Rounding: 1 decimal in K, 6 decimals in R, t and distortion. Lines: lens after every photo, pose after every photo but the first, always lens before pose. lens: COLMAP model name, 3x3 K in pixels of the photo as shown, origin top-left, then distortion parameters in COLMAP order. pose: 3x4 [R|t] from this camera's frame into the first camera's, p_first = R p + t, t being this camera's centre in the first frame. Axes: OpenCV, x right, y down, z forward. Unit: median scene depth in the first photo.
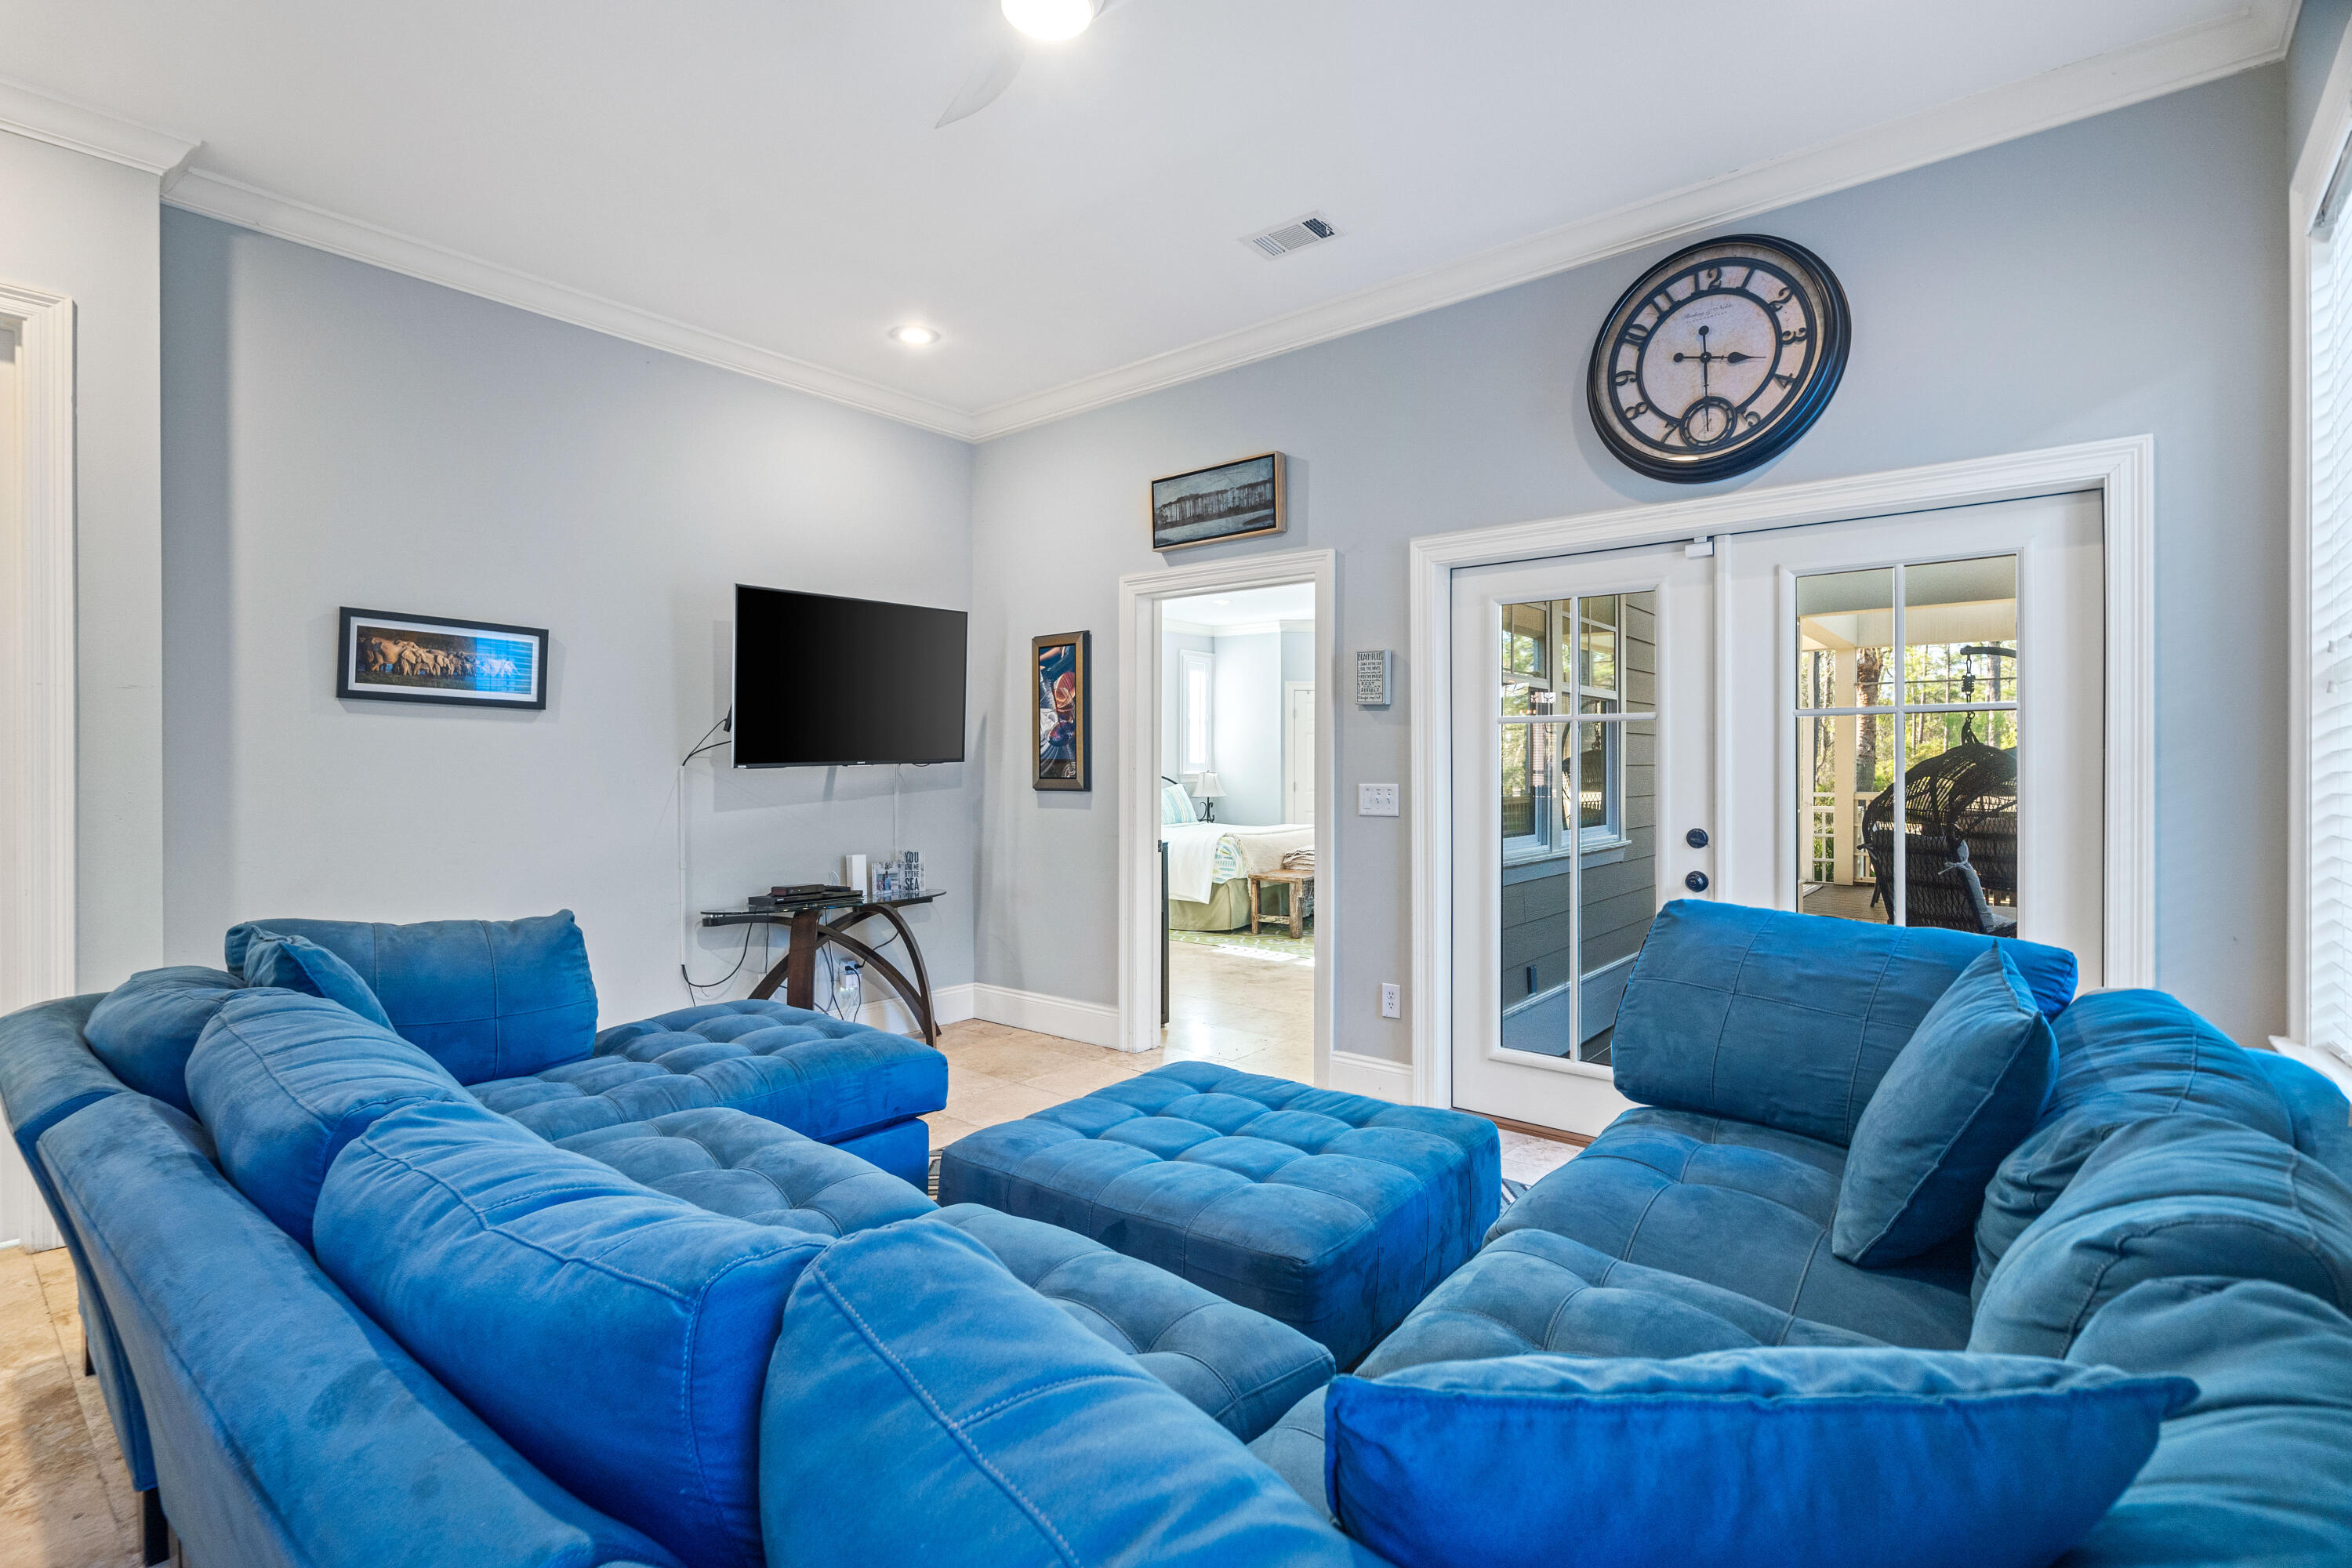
lens RADIAL K [[1111.6, 0, 1168.0], [0, 1111.6, 769.4], [0, 0, 1]] dist [0.015825, -0.000899]
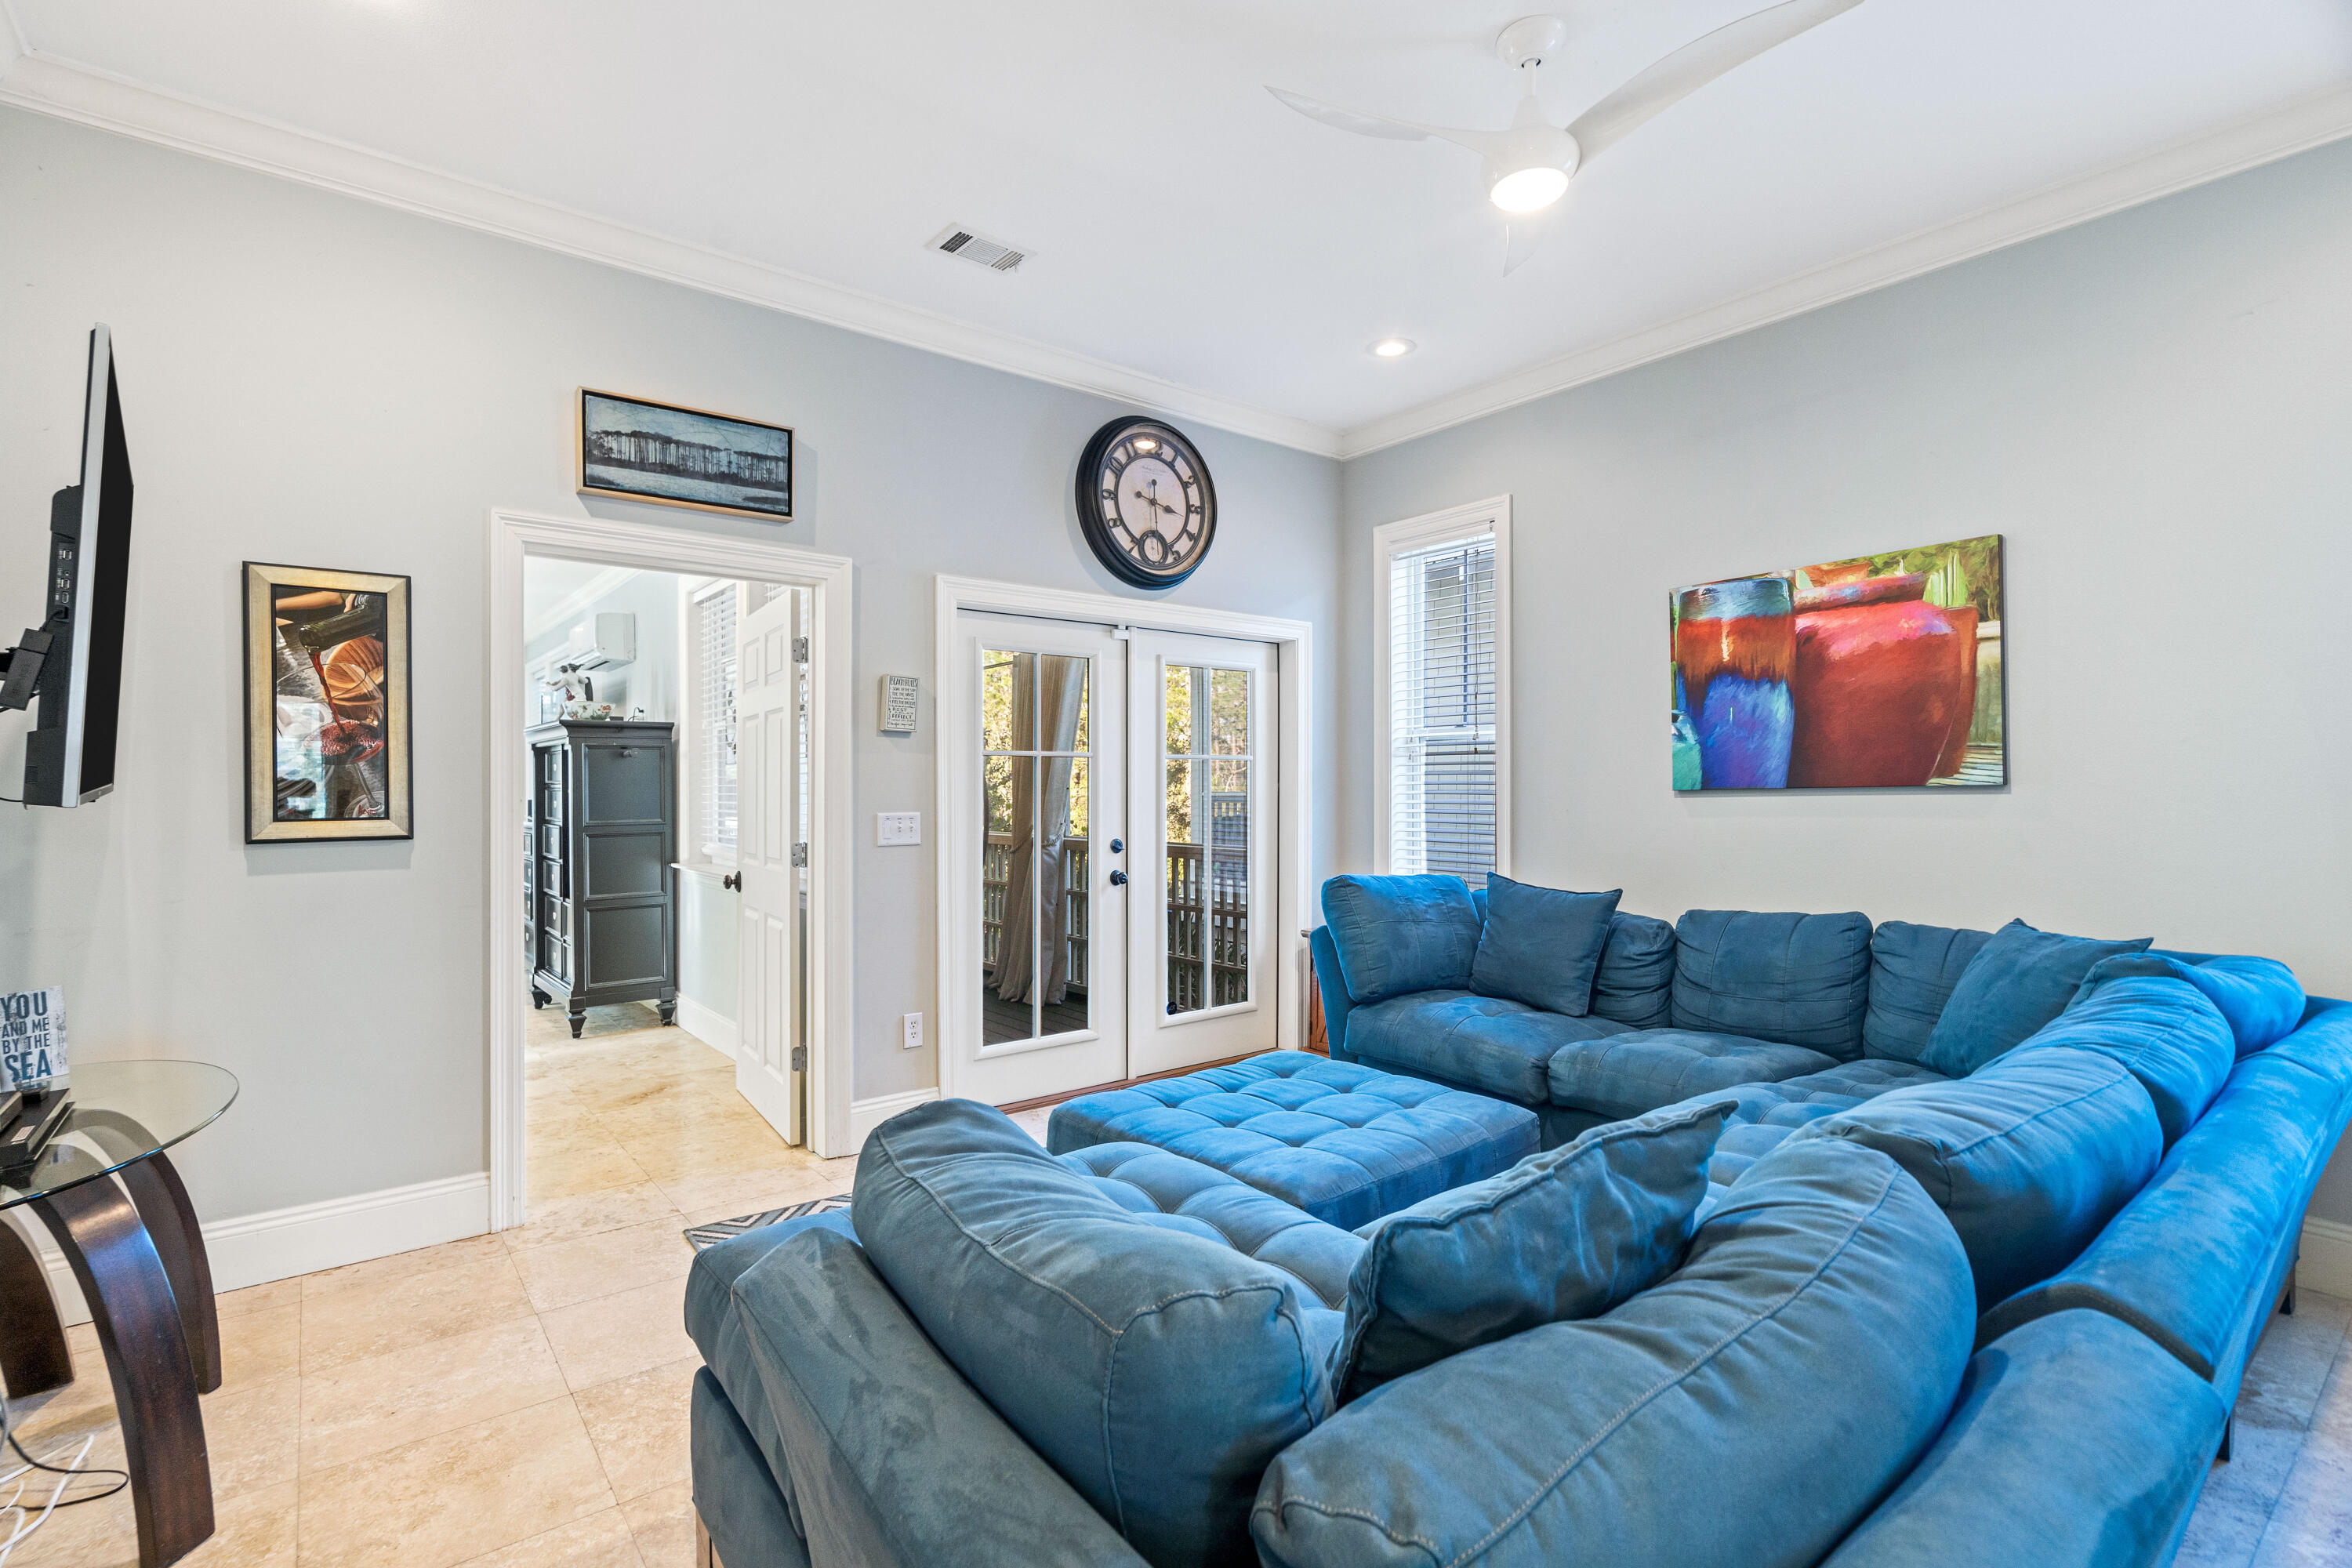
lens RADIAL K [[1111.6, 0, 1166.1], [0, 1111.6, 789.5], [0, 0, 1]] dist [0.015825, -0.000899]
pose [[0.203414, -0.004287, 0.979084, -0.828721], [0.004267, 0.999985, 0.003492, -0.011244], [-0.979084, 0.003467, 0.203429, 0.656747]]
